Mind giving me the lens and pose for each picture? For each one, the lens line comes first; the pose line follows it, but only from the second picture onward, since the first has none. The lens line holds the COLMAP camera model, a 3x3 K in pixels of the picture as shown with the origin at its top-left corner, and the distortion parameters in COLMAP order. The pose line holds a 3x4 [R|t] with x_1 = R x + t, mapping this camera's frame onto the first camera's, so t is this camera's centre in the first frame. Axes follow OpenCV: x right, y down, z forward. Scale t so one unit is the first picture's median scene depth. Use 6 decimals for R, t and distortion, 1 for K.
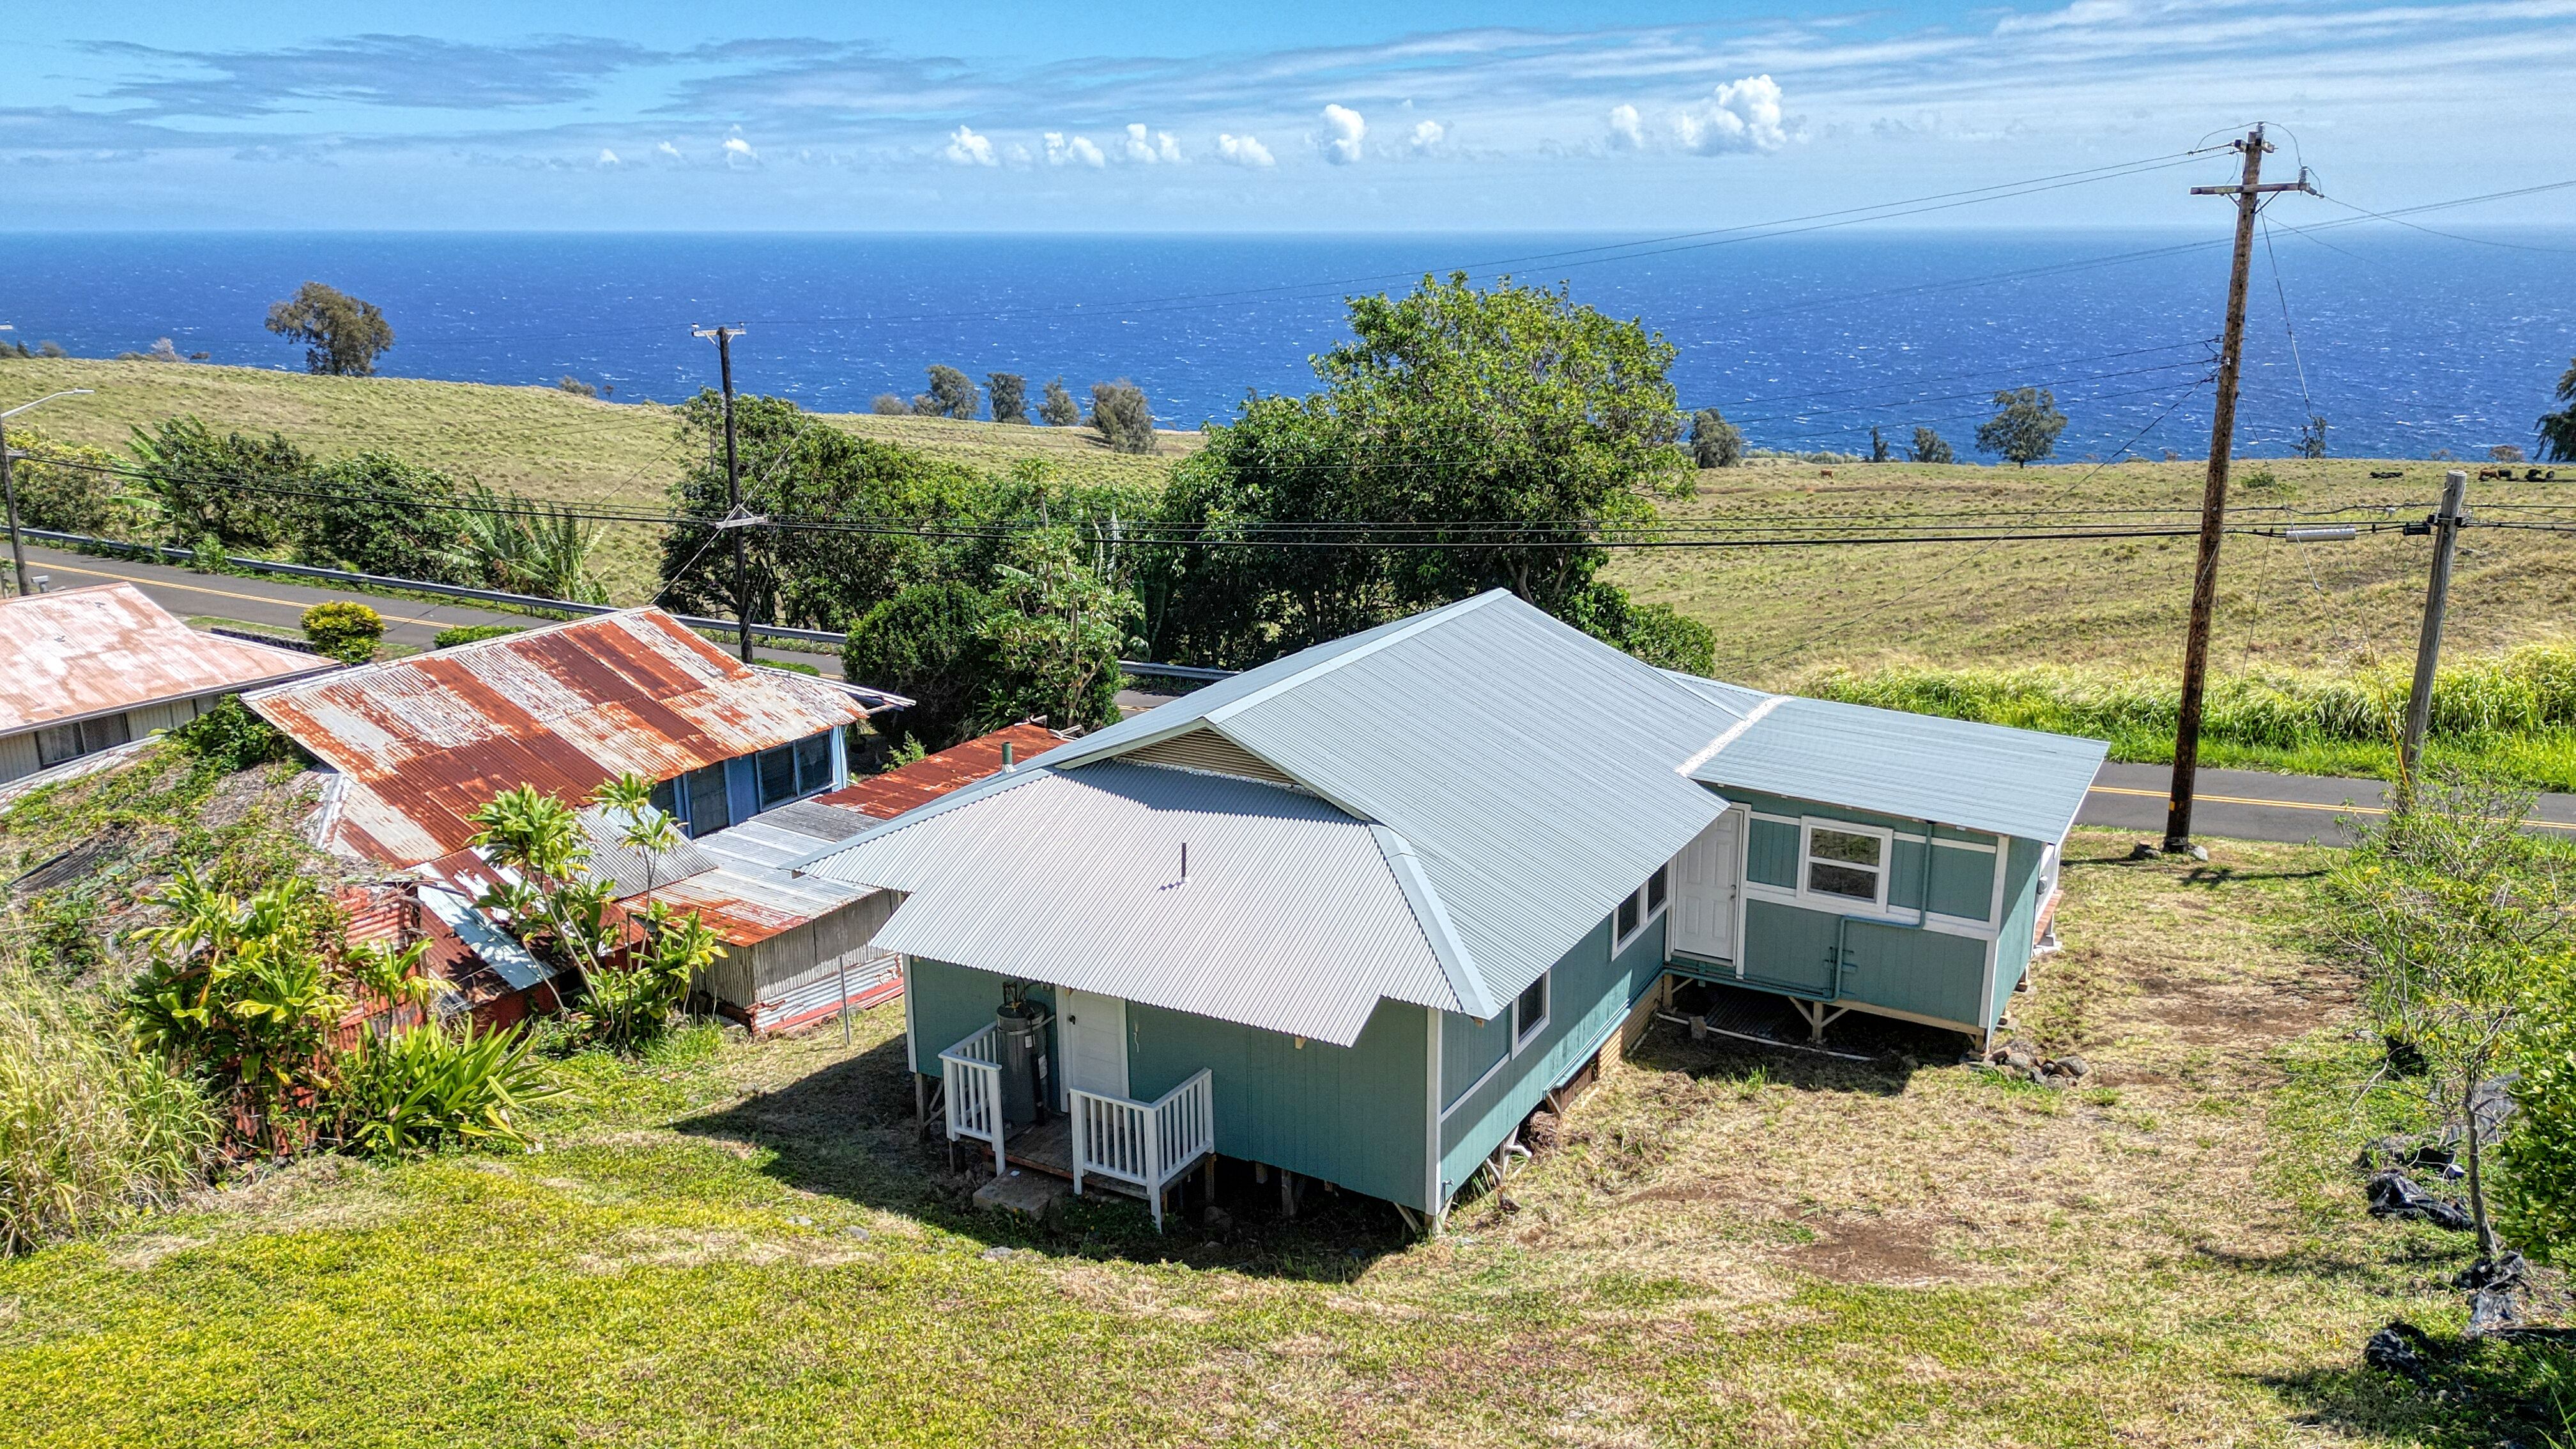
lens RADIAL K [[1849.2, 0, 1288.0], [0, 1849.2, 724.5], [0, 0, 1]] dist [0.052010, -0.032702]
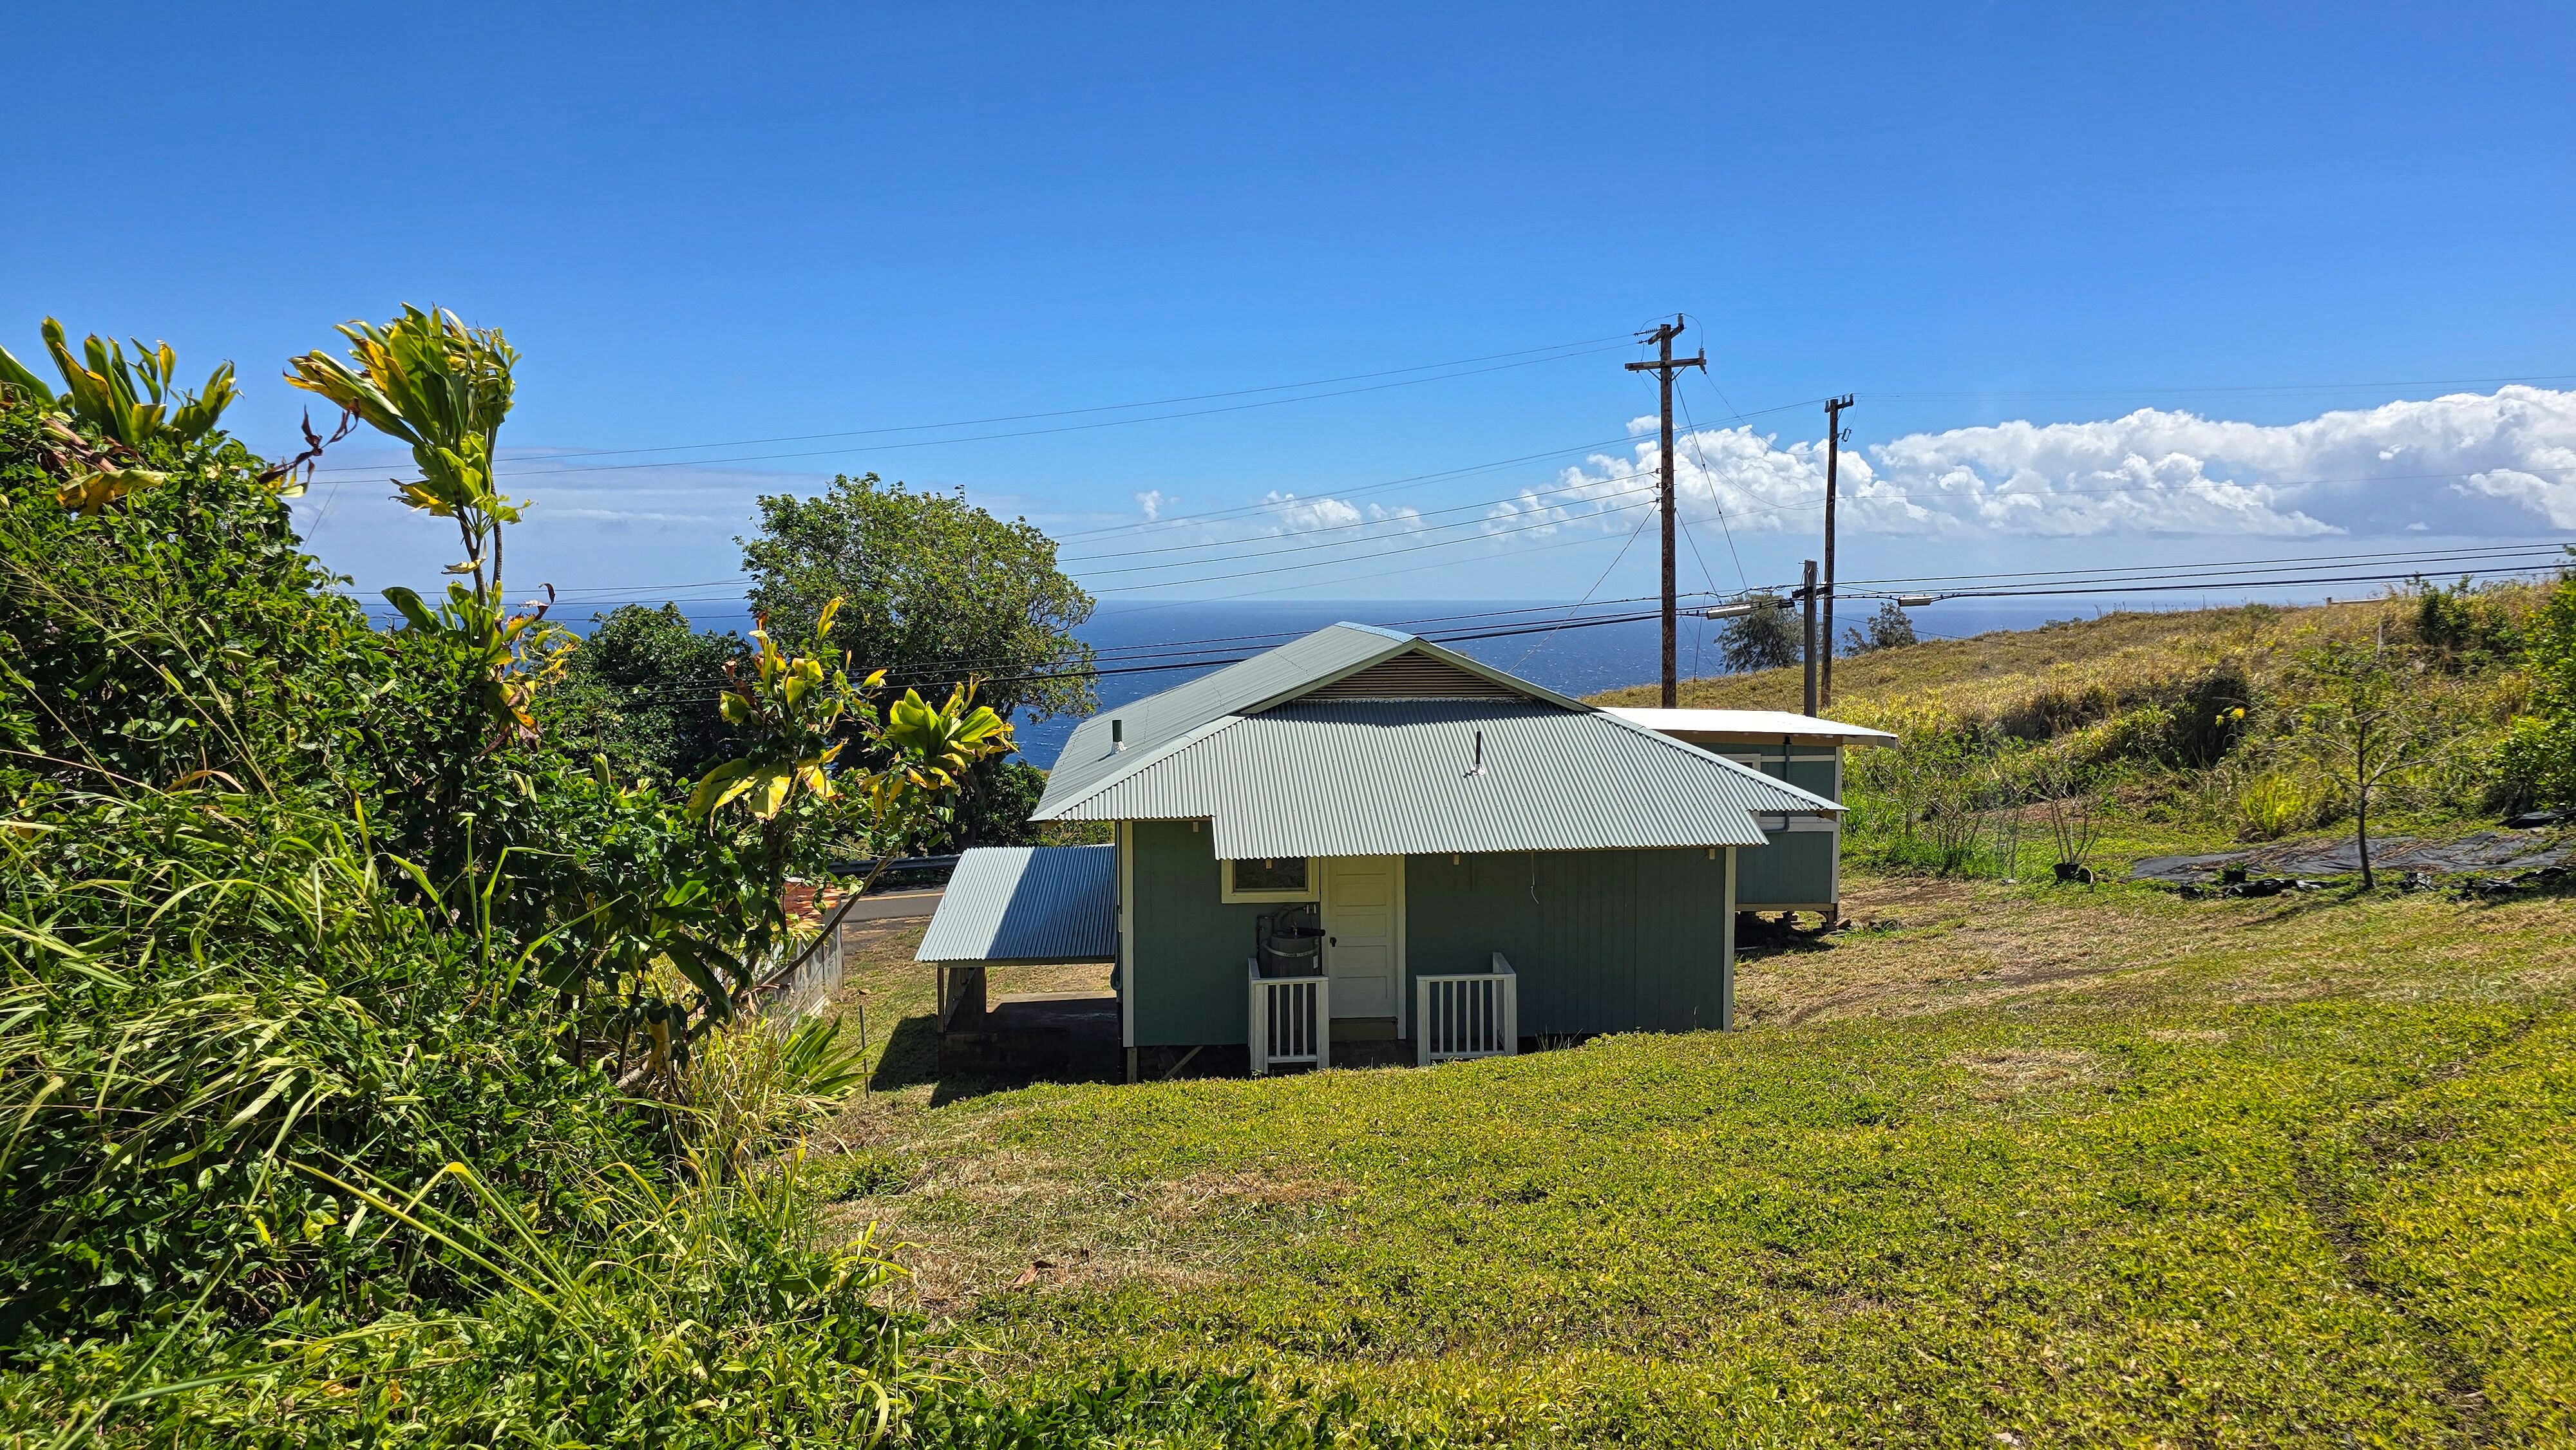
lens RADIAL K [[1754.2, 0, 1288.0], [0, 1754.2, 725.0], [0, 0, 1]] dist [0.061419, -0.001124]
pose [[0.837483, -0.042870, 0.544780, -0.641205], [0.143404, 0.979221, -0.143396, 0.174449], [-0.527312, 0.198215, 0.826228, 0.200316]]
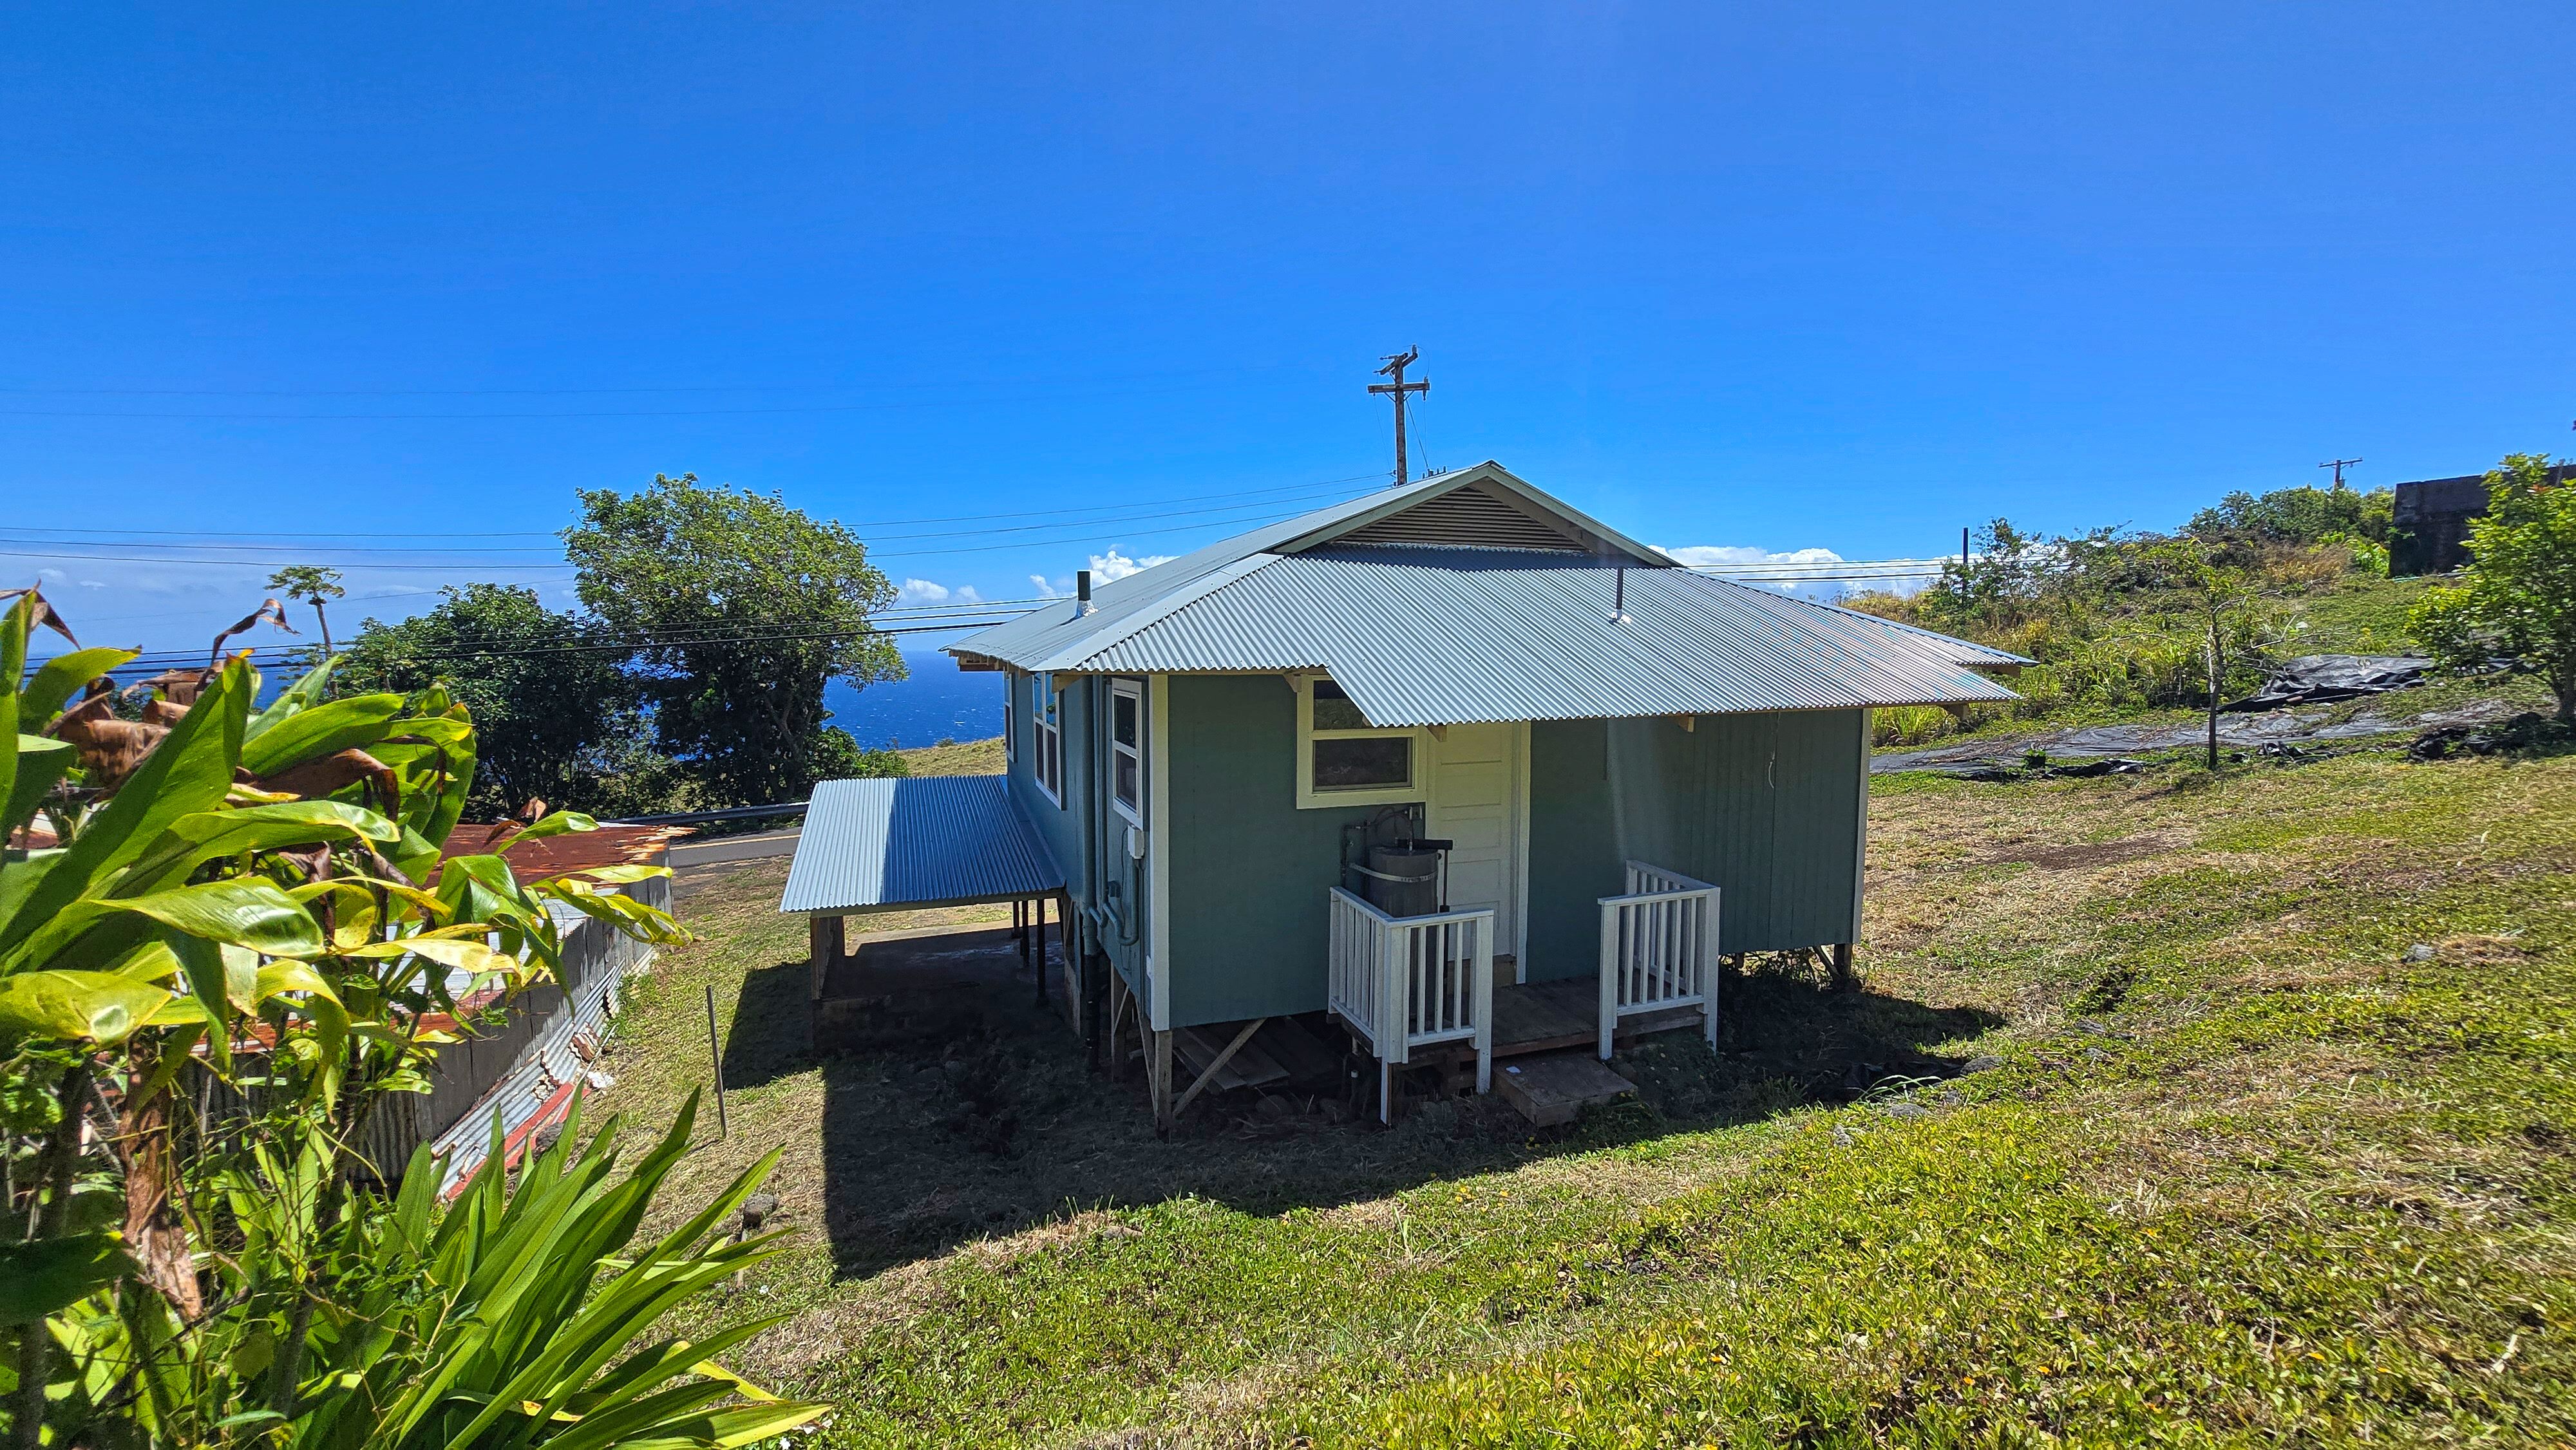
lens RADIAL K [[1071.6, 0, 1288.0], [0, 1071.6, 725.0], [0, 0, 1]] dist [-0.001212, -0.000296]
pose [[0.655132, -0.054239, 0.753565, -0.459887], [0.193939, 0.976071, -0.098352, 0.136793], [-0.730198, 0.210580, 0.649974, 0.748552]]
